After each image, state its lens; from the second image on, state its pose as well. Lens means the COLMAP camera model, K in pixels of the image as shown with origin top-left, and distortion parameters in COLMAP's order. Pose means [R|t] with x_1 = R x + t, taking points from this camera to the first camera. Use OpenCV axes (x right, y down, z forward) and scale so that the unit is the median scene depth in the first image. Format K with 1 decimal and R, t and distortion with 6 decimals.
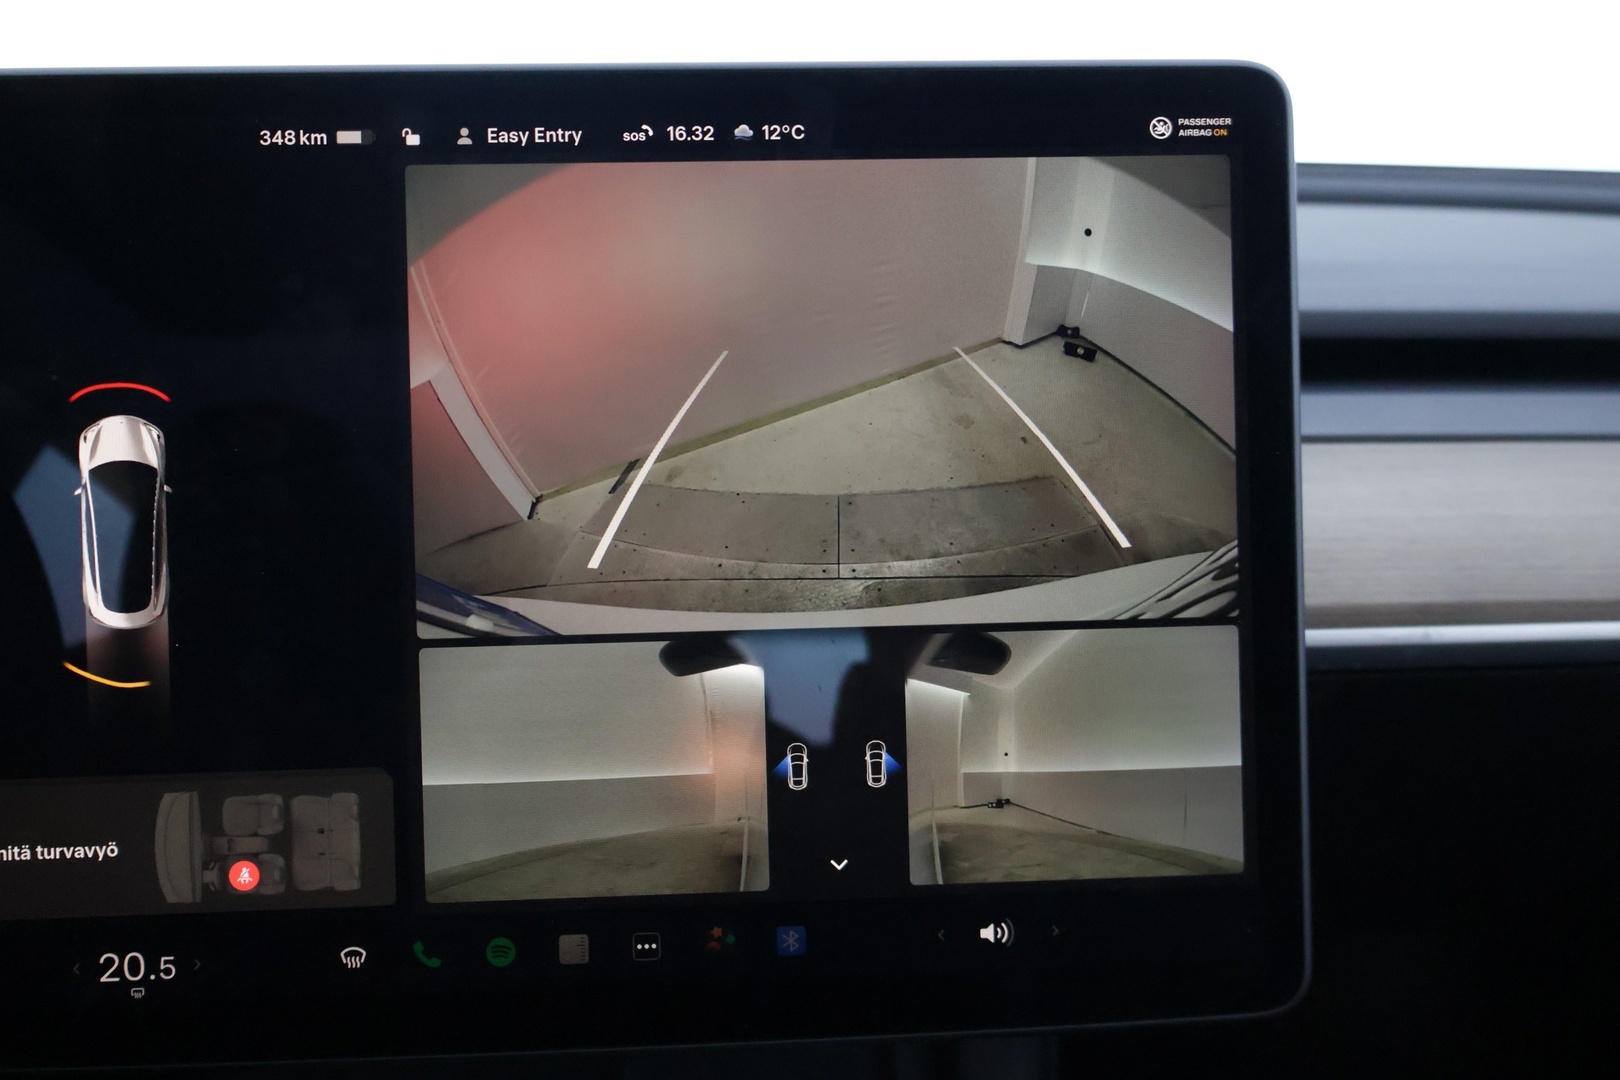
lens RADIAL K [[1520.2, 0, 793.5], [0, 1520.2, 535.3], [0, 0, 1]] dist [0.014538, 0.000000]
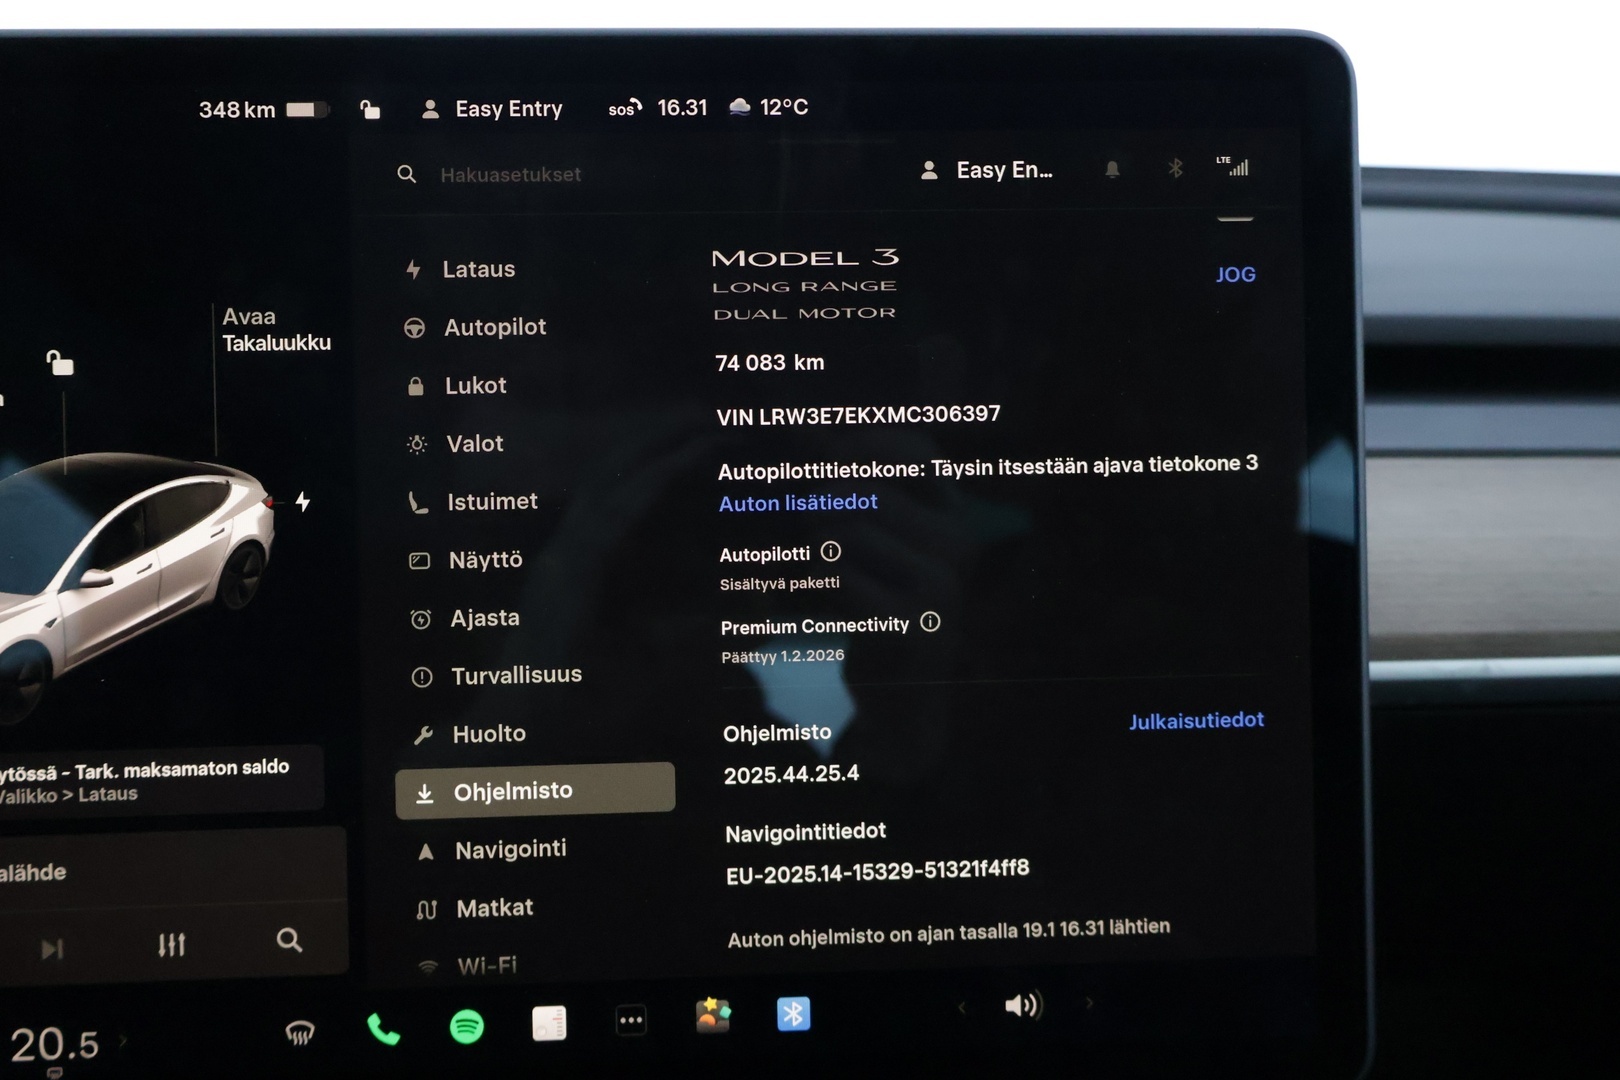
lens RADIAL K [[1467.2, 0, 784.9], [0, 1467.2, 537.0], [0, 0, 1]] dist [0.017446, 0.000000]
pose [[0.999989, 0.003775, 0.002940, -0.010376], [-0.003760, 0.999979, -0.005217, -0.008231], [-0.002960, 0.005206, 0.999982, 0.140328]]
